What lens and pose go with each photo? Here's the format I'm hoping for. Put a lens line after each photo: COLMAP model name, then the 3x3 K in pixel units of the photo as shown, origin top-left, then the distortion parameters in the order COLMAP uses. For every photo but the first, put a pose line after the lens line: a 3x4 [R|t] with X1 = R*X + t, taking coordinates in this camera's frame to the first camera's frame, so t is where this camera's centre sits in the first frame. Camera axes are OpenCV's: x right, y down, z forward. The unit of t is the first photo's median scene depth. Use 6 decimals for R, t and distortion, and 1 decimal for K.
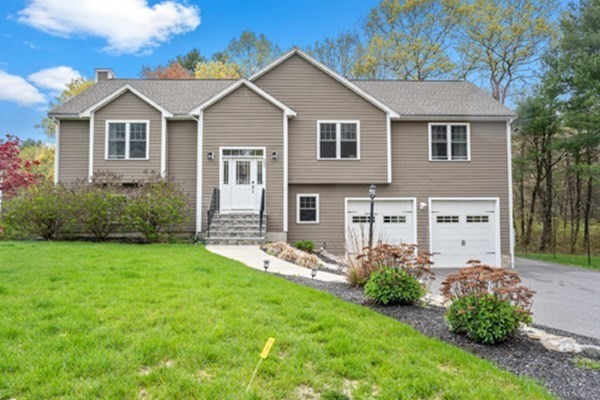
lens RADIAL K [[384.9, 0, 300.0], [0, 384.9, 200.0], [0, 0, 1]] dist [0.007626, 0.000631]
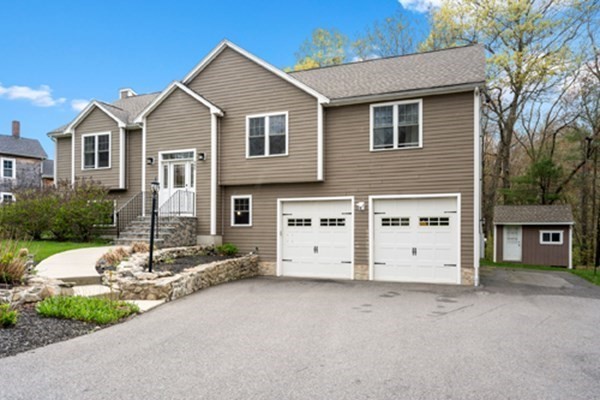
lens RADIAL K [[477.3, 0, 300.5], [0, 477.3, 220.6], [0, 0, 1]] dist [-0.014949, -0.003042]
pose [[0.903701, -0.004195, -0.428143, 0.650255], [0.025119, 0.998749, 0.043233, -0.001266], [0.427426, -0.049825, 0.902676, 0.009443]]
